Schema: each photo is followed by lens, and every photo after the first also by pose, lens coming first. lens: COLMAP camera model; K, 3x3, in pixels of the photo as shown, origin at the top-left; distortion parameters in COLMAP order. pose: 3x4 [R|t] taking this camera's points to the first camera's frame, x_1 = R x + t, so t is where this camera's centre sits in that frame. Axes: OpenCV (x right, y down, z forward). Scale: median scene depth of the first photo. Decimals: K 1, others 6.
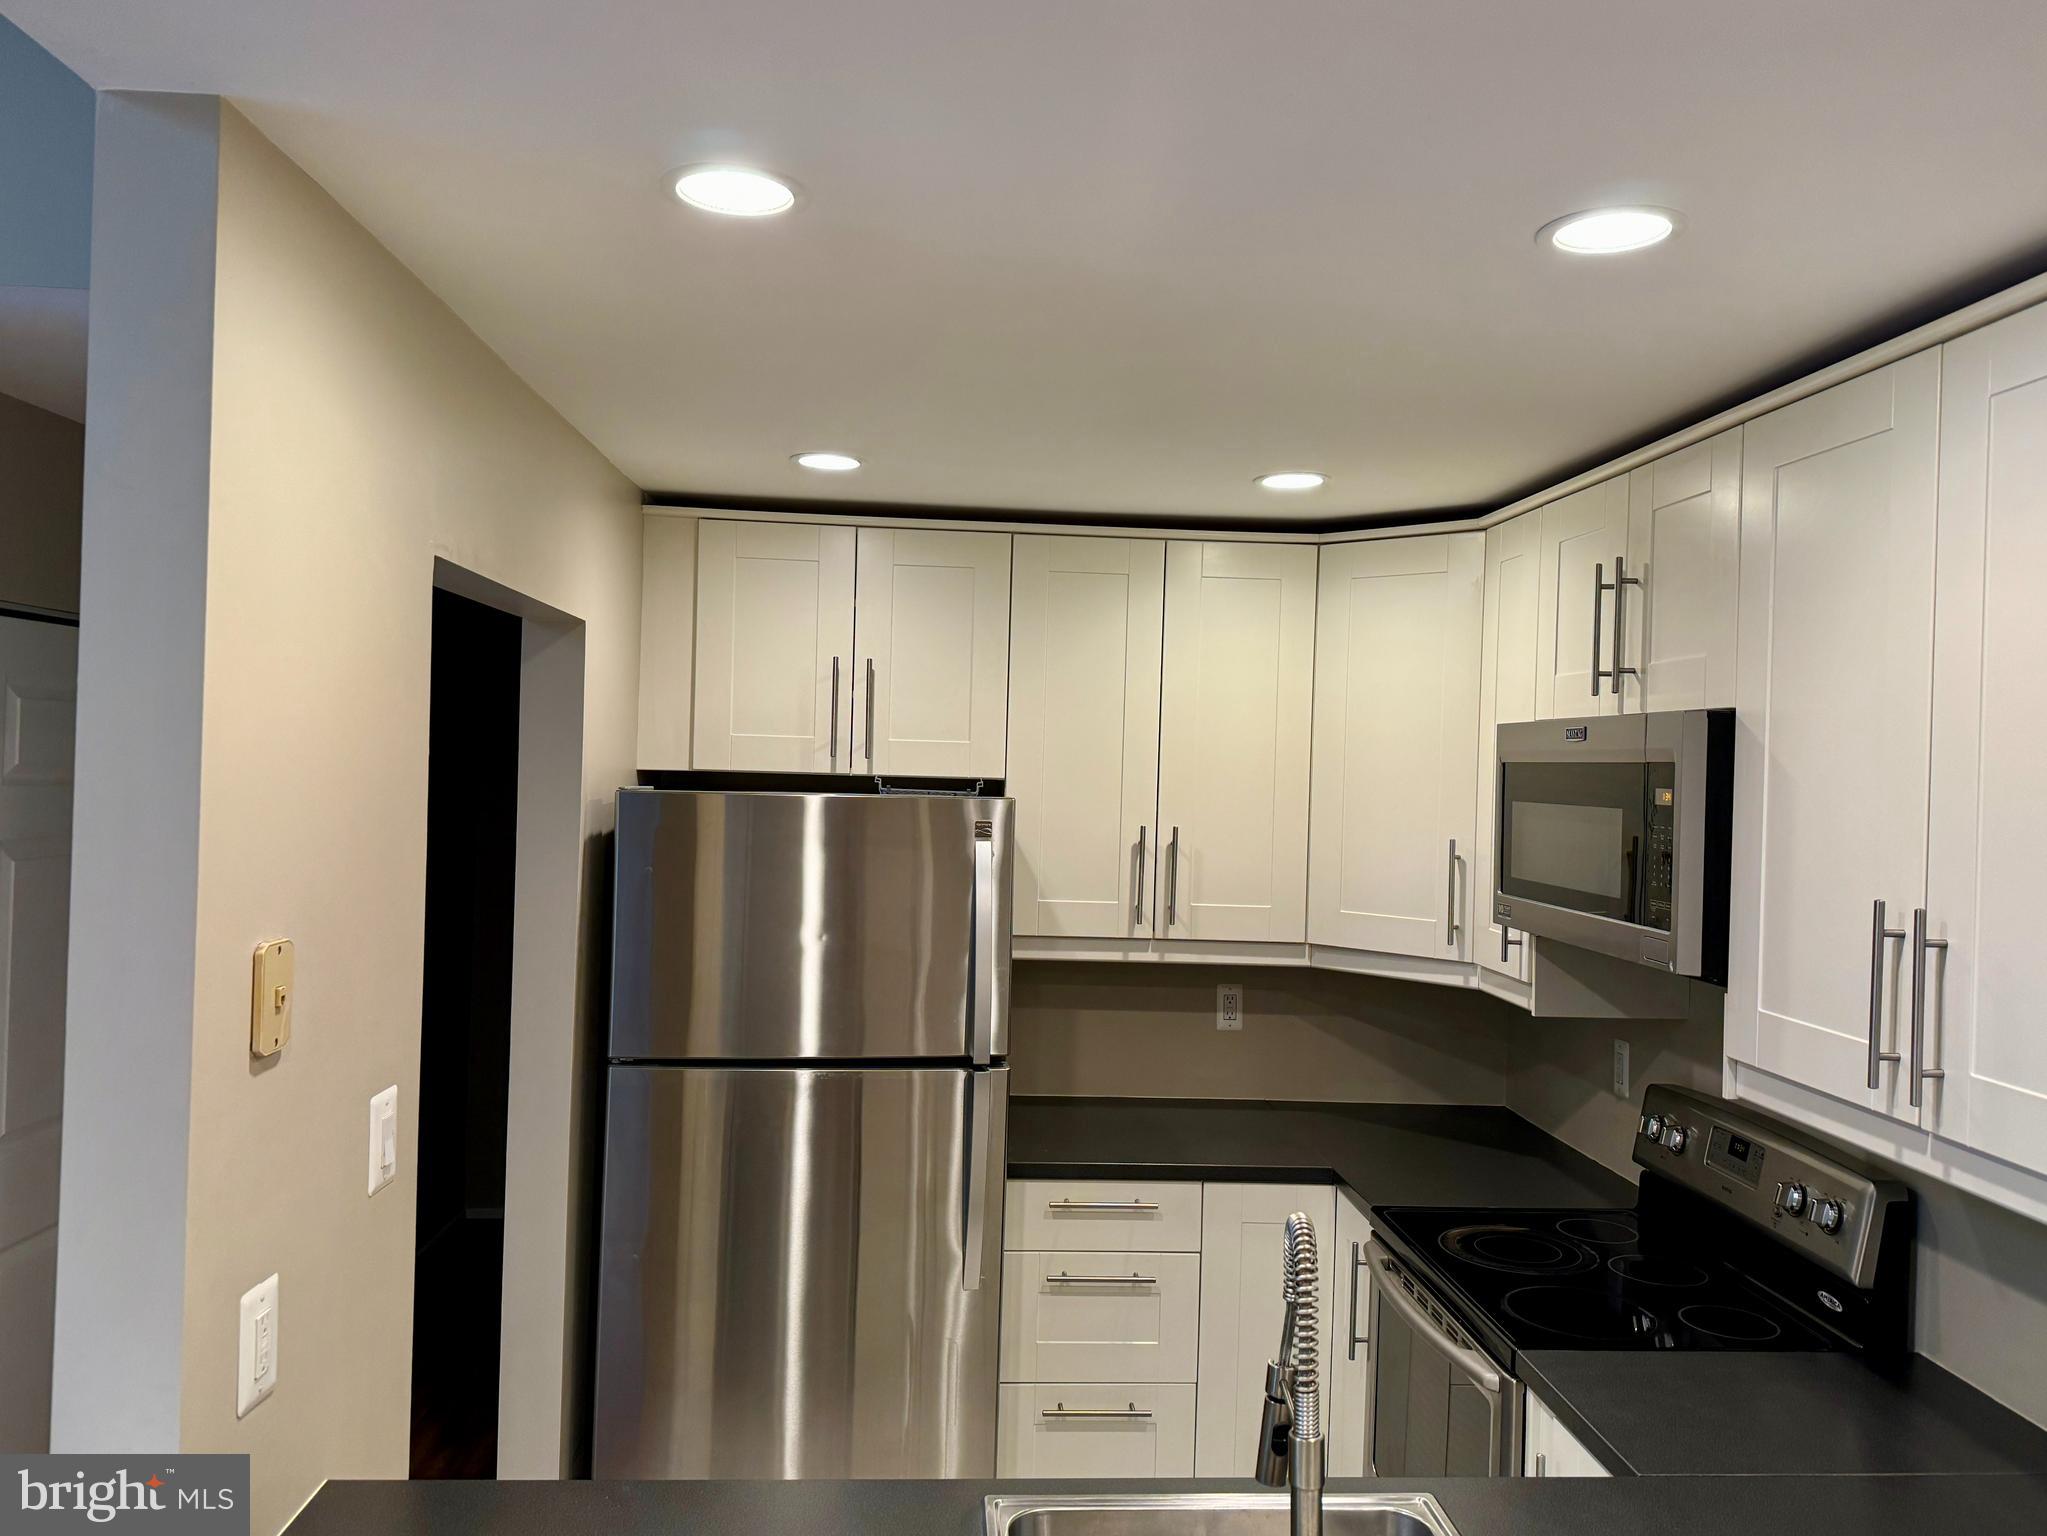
lens RADIAL K [[1448.4, 0, 1023.5], [0, 1448.4, 768.0], [0, 0, 1]] dist [-0.000137, -0.001005]
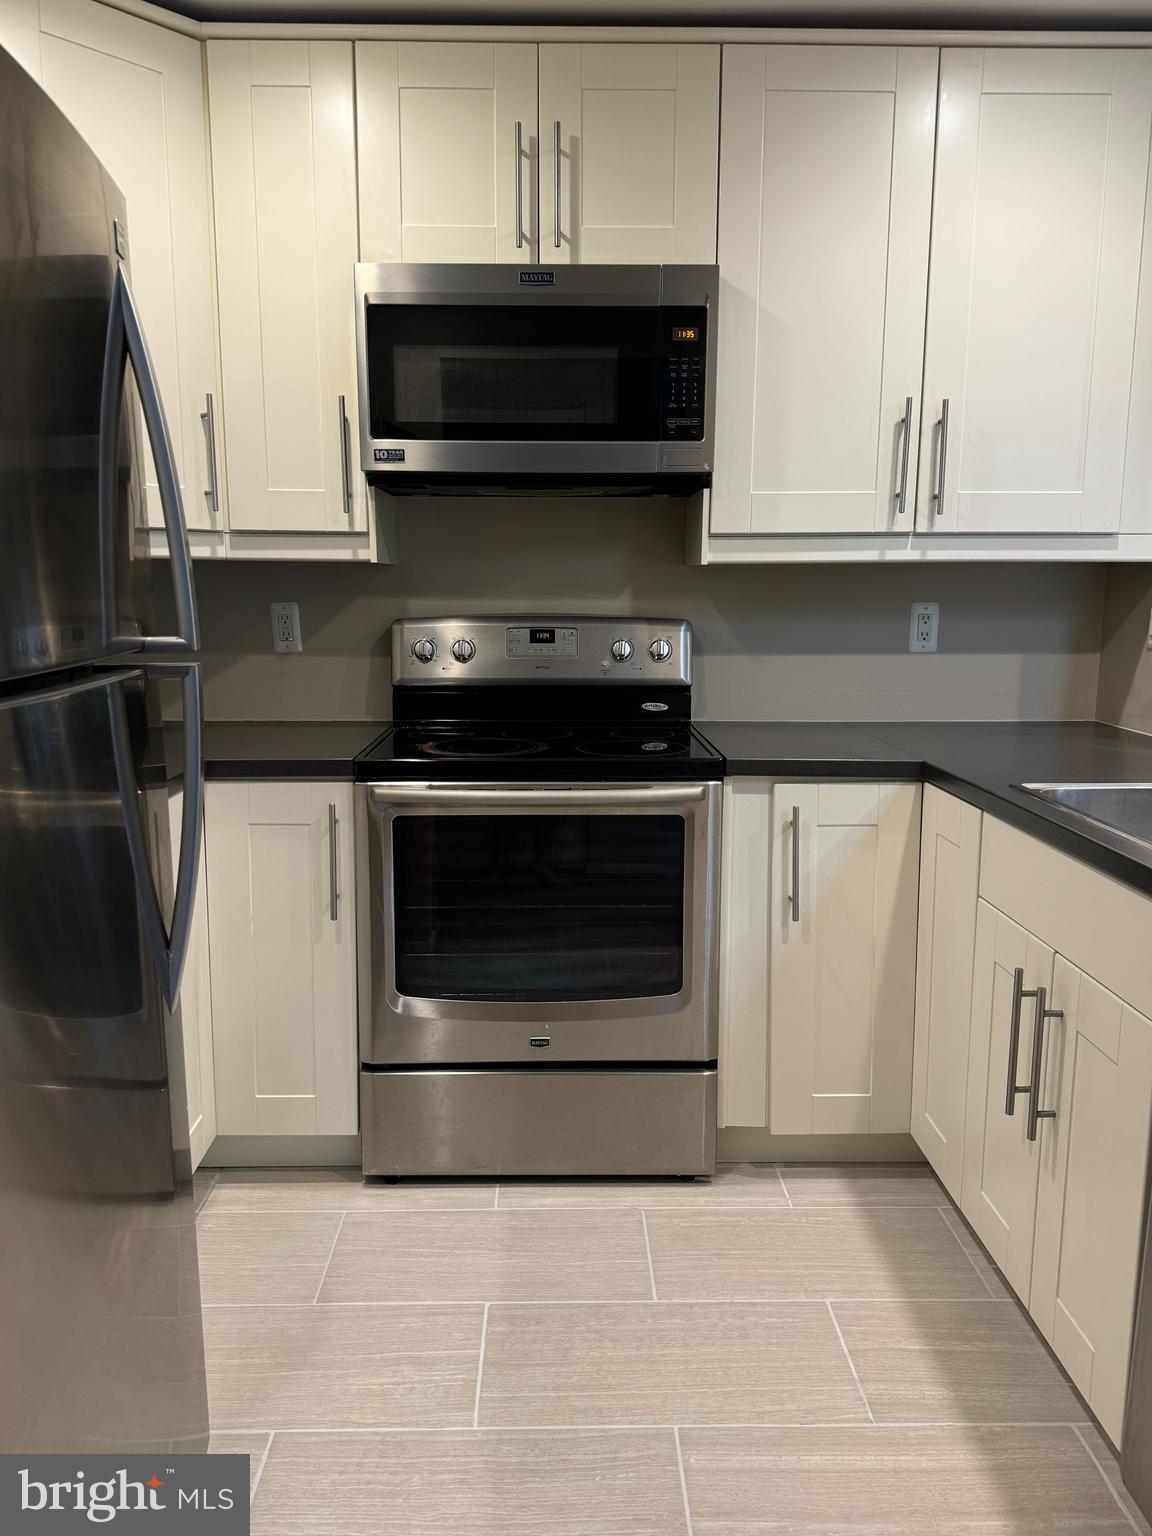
lens RADIAL K [[1086.8, 0, 576.0], [0, 1086.8, 768.0], [0, 0, 1]] dist [-0.000137, -0.001005]
pose [[0.052400, -0.193633, 0.979674, -0.595935], [-0.002400, 0.980994, 0.194022, 0.213513], [-0.998623, -0.012518, 0.050939, 1.044781]]
